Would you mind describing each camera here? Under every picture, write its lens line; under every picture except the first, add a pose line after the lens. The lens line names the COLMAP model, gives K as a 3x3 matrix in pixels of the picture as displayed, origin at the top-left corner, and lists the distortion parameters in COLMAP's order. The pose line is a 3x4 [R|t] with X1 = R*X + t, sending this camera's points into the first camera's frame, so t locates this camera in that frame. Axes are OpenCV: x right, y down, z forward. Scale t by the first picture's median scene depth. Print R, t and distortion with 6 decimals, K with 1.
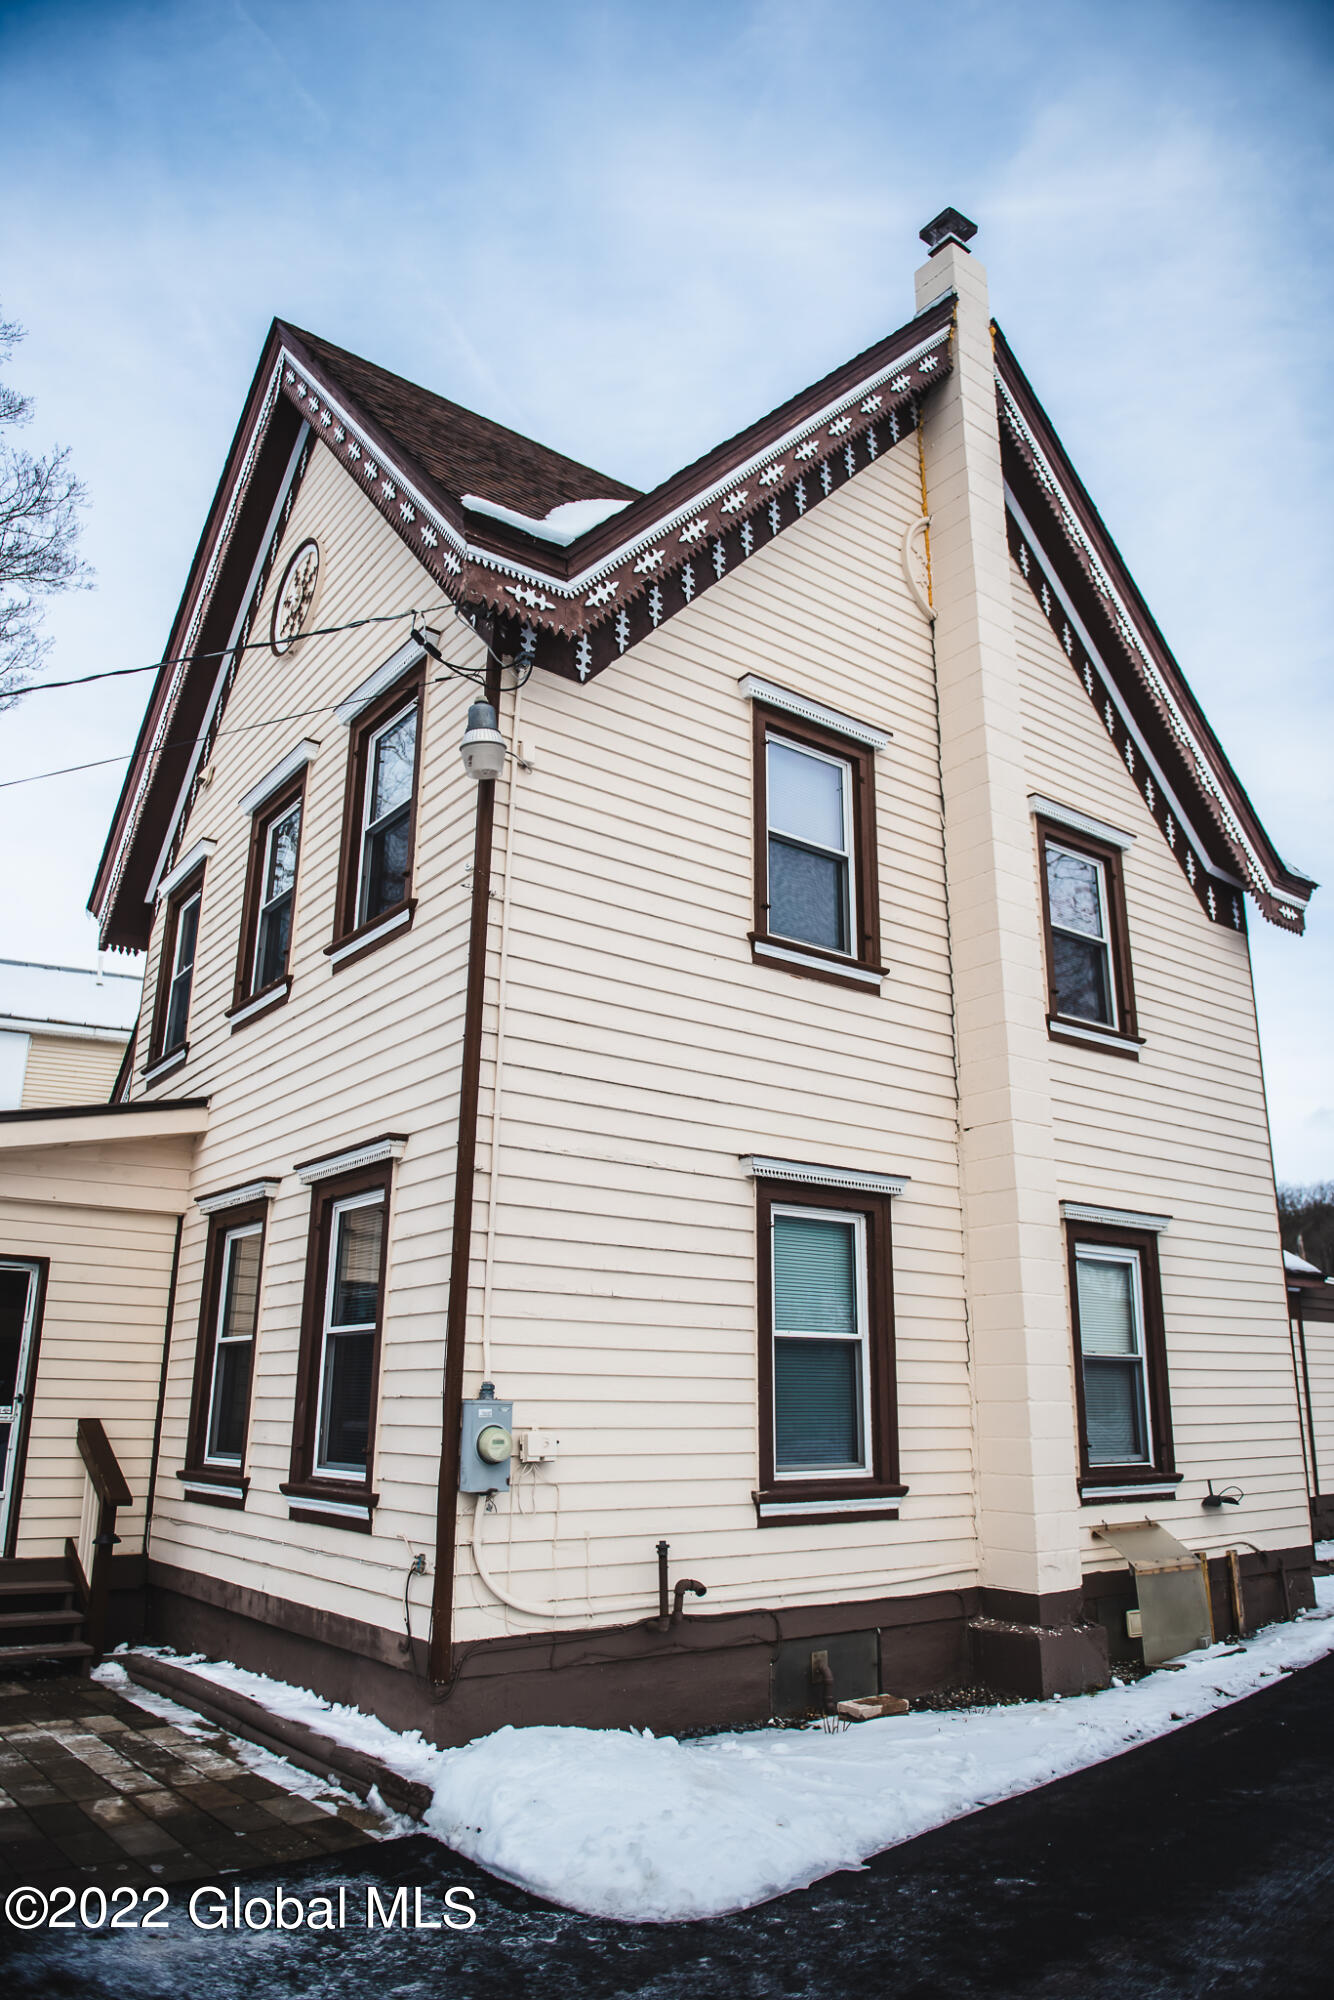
lens RADIAL K [[1366.7, 0, 676.5], [0, 1366.7, 1008.9], [0, 0, 1]] dist [-0.047396, -0.007285]
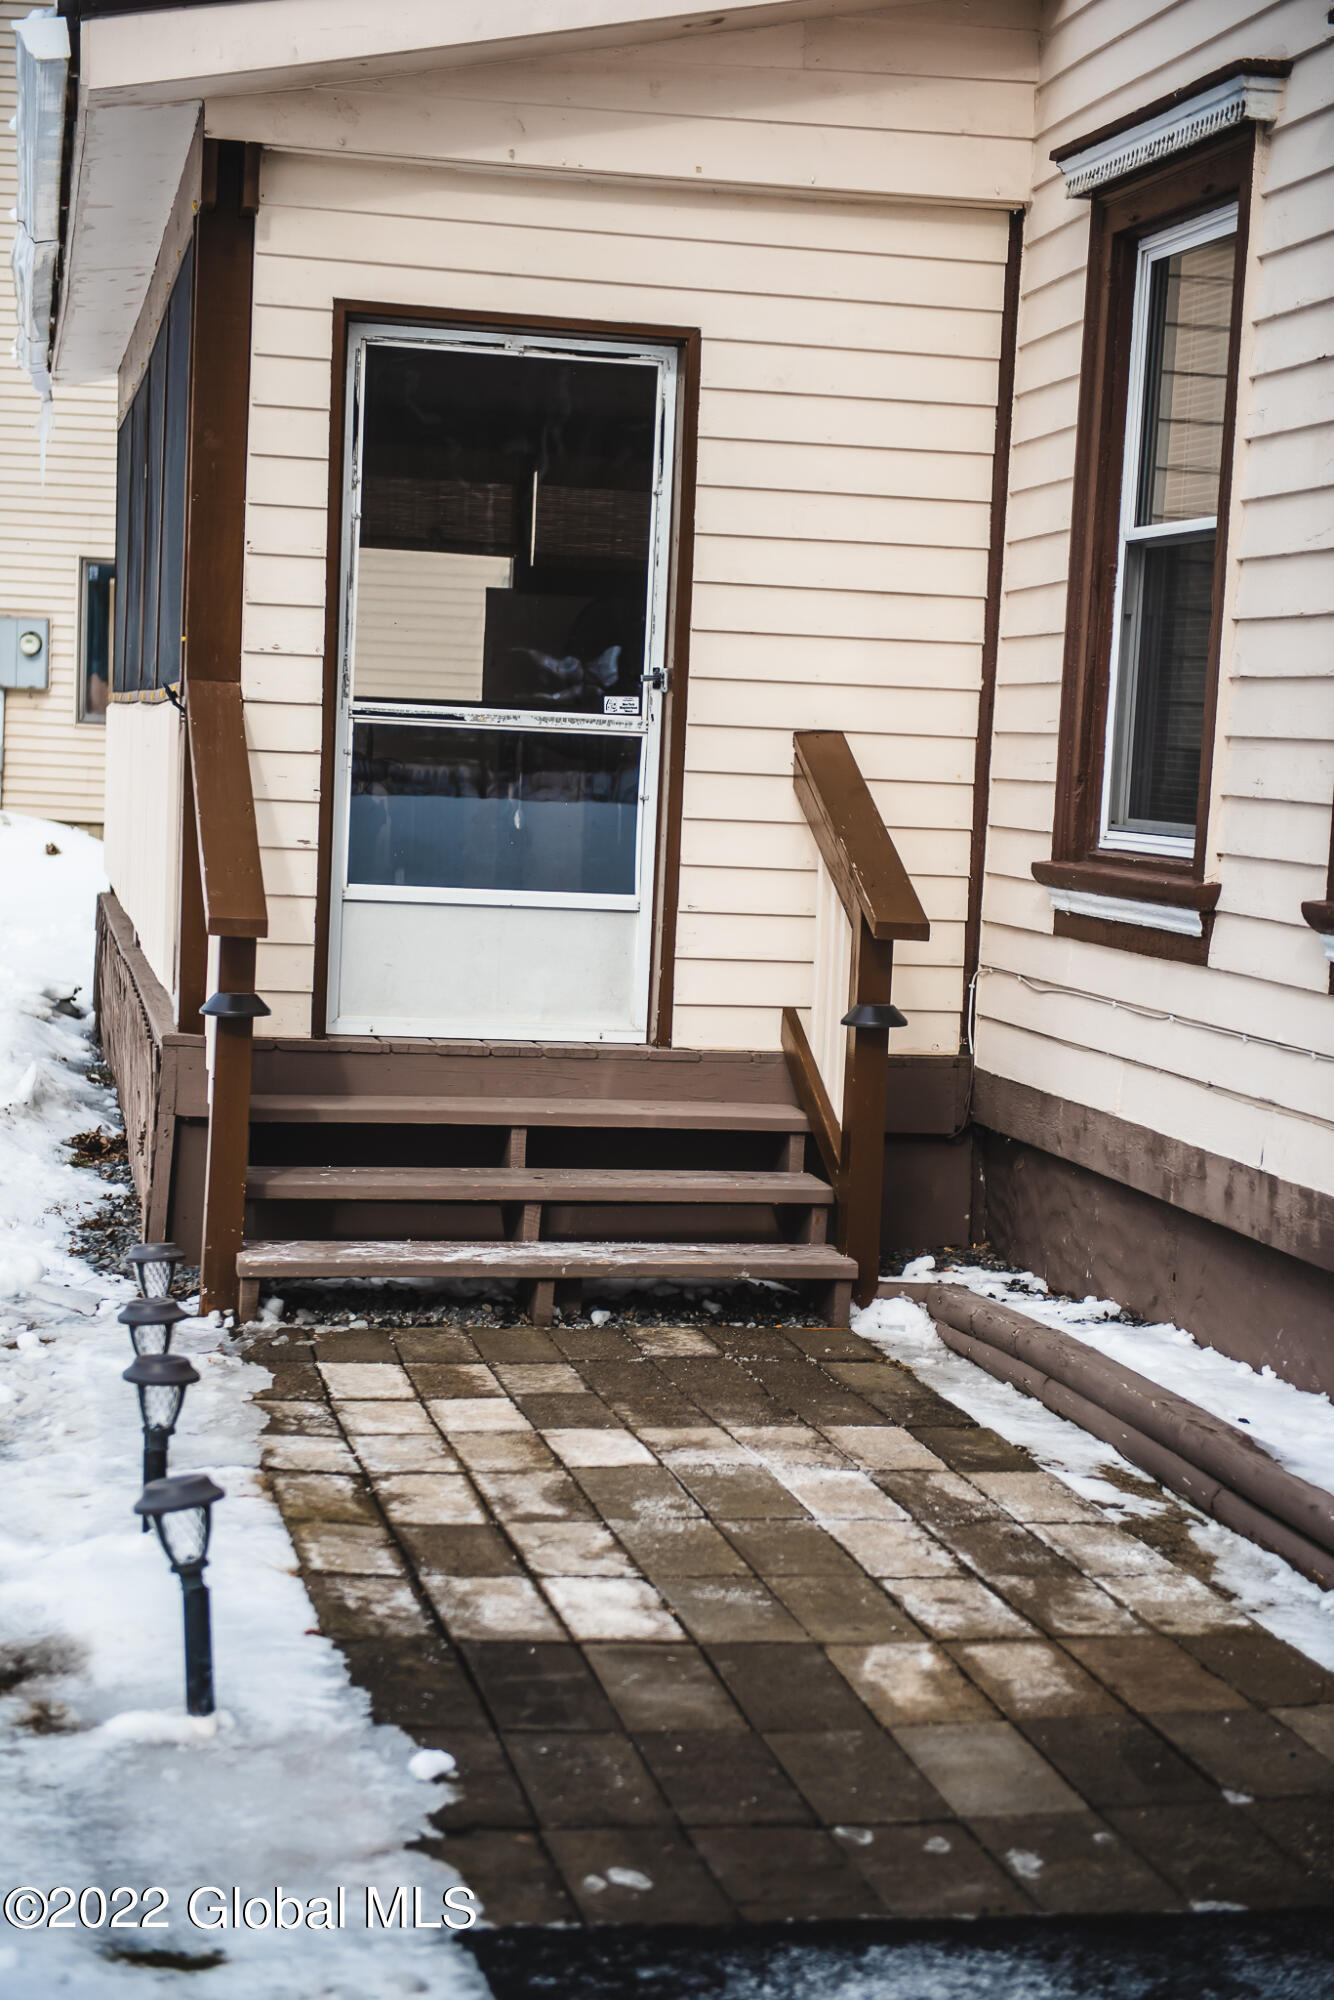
lens RADIAL K [[3203.2, 0, 667.0], [0, 3203.2, 1000.0], [0, 0, 1]] dist [0.054174, 0.042145]
pose [[0.899938, 0.068782, -0.430559, -0.065960], [0.086598, 0.939611, 0.331106, 0.066433], [0.427332, -0.335261, 0.839635, 0.168039]]
